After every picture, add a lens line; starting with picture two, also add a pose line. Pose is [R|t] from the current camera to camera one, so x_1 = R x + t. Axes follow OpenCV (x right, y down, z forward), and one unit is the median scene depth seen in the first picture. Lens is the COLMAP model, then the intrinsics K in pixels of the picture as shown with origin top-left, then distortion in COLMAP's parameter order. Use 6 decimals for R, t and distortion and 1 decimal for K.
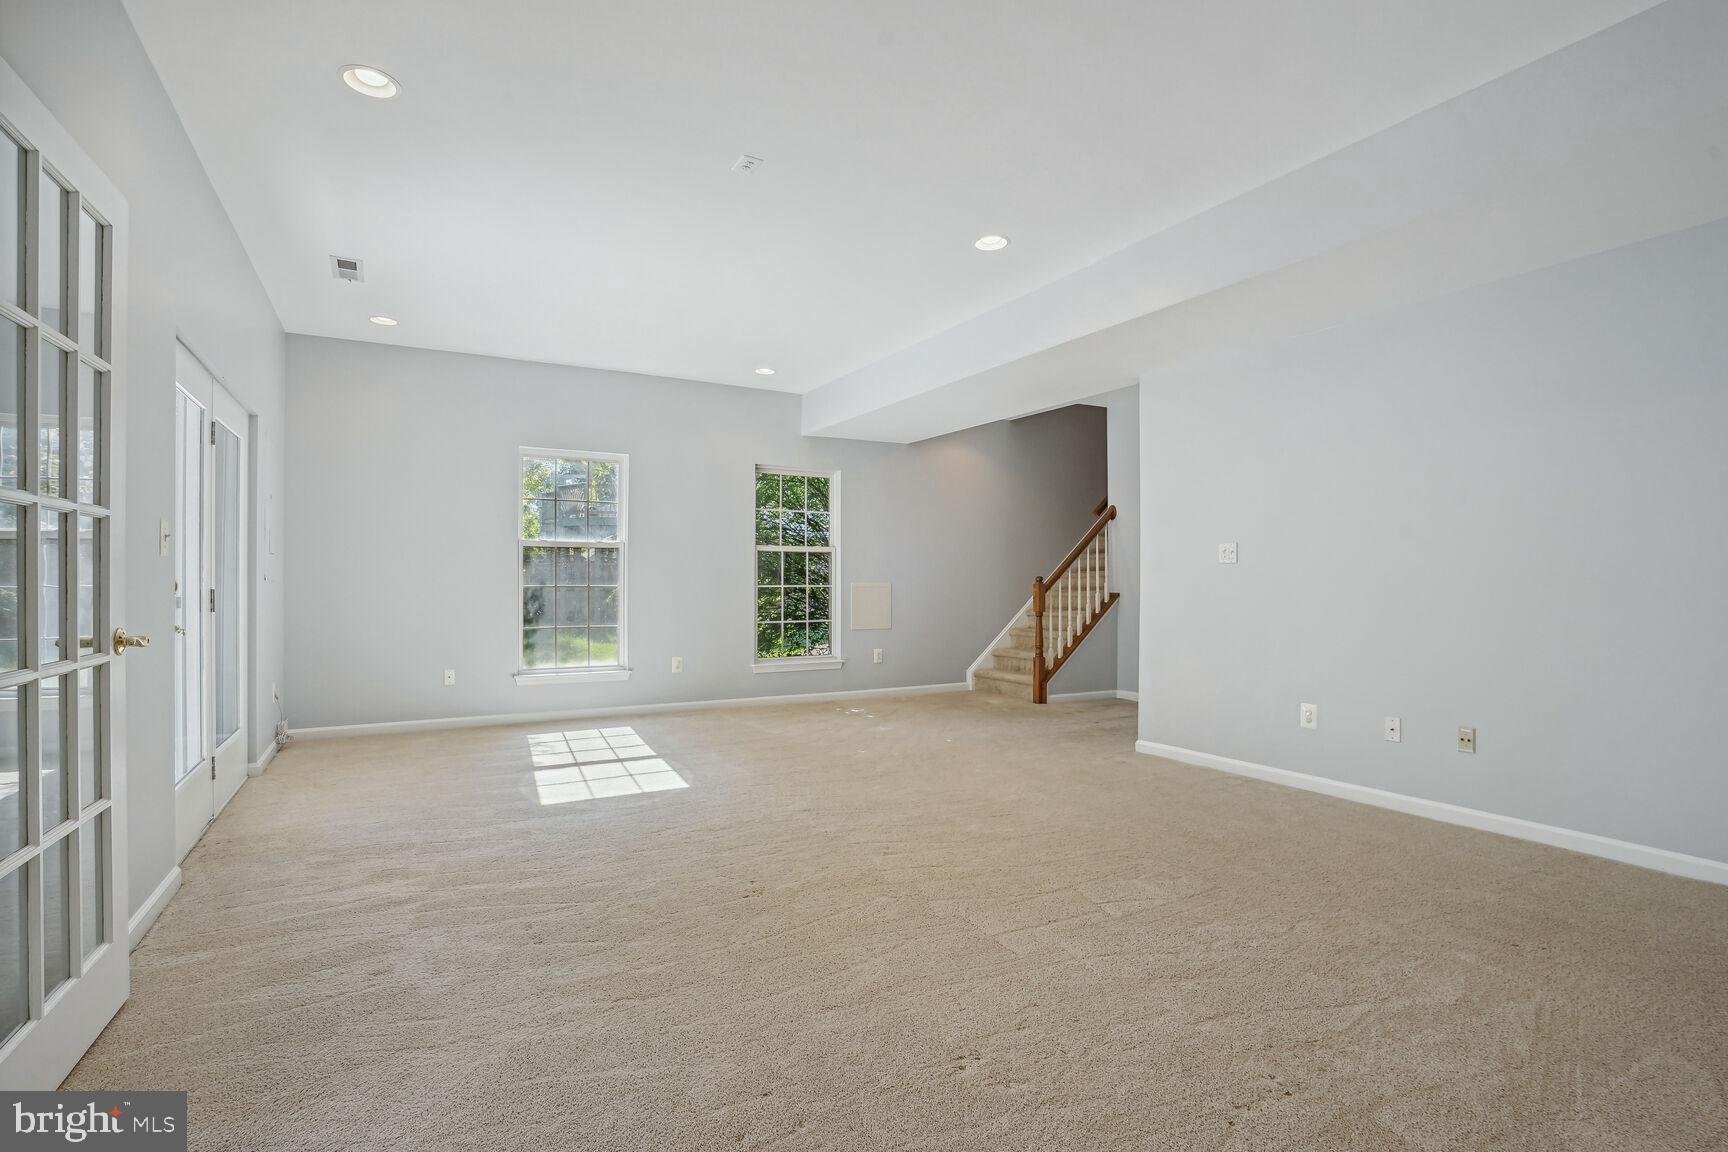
lens RADIAL K [[791.6, 0, 853.0], [0, 791.6, 588.6], [0, 0, 1]] dist [-0.030383, 0.000197]
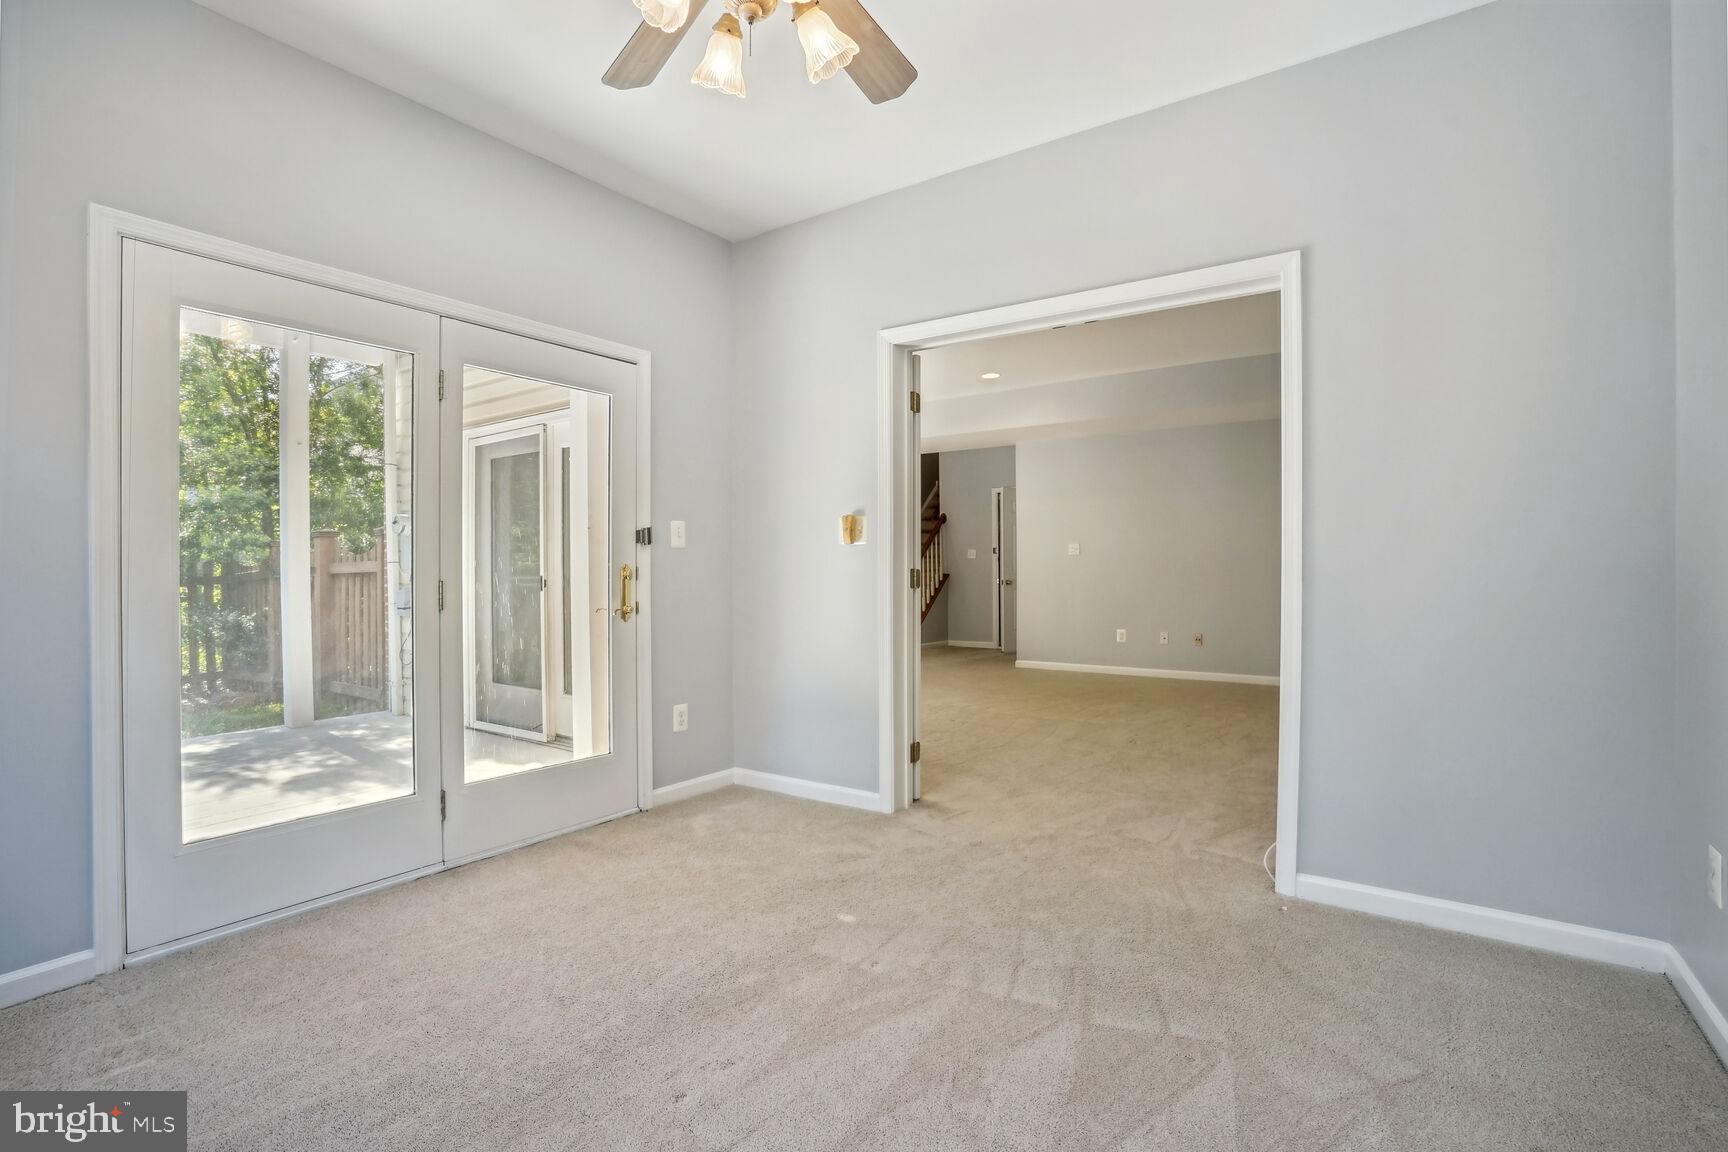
lens RADIAL K [[791.6, 0, 853.0], [0, 791.6, 588.6], [0, 0, 1]] dist [-0.030383, 0.000197]
pose [[0.901402, -0.018556, 0.432585, -0.459225], [0.010647, 0.999729, 0.020699, 0.000806], [-0.432852, -0.014052, 0.901356, -0.244250]]
